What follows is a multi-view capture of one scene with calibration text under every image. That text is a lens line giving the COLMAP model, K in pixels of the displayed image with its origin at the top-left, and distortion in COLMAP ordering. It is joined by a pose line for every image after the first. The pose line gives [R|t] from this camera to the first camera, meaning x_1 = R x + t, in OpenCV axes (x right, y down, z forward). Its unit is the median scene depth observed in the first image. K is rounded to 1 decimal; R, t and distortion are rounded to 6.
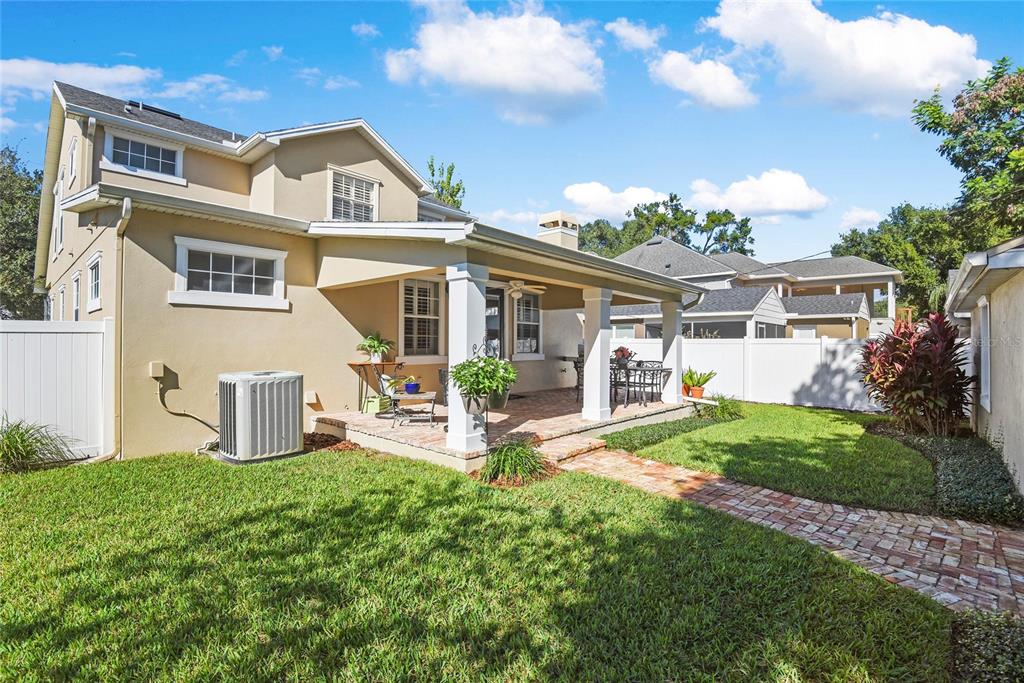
lens RADIAL K [[479.9, 0, 511.0], [0, 479.9, 345.9], [0, 0, 1]] dist [-0.004551, -0.001059]
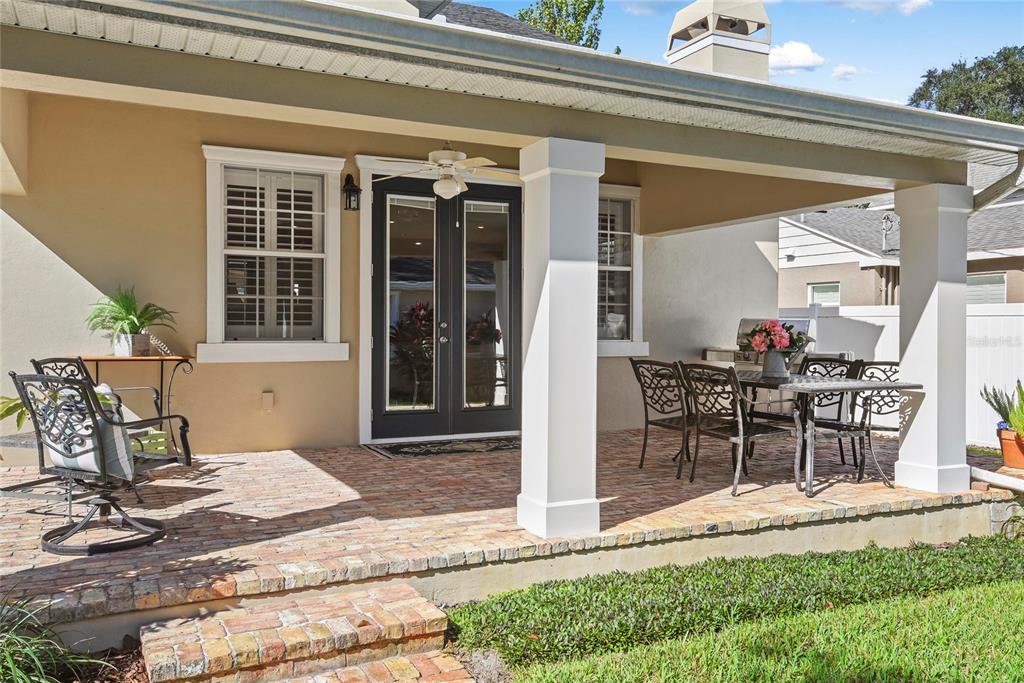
lens RADIAL K [[841.7, 0, 515.5], [0, 841.7, 335.8], [0, 0, 1]] dist [0.054762, 0.009807]
pose [[0.925828, 0.002315, -0.377939, 0.297797], [0.000483, 0.999973, 0.007309, 0.008912], [0.377946, -0.006949, 0.925802, 0.347189]]
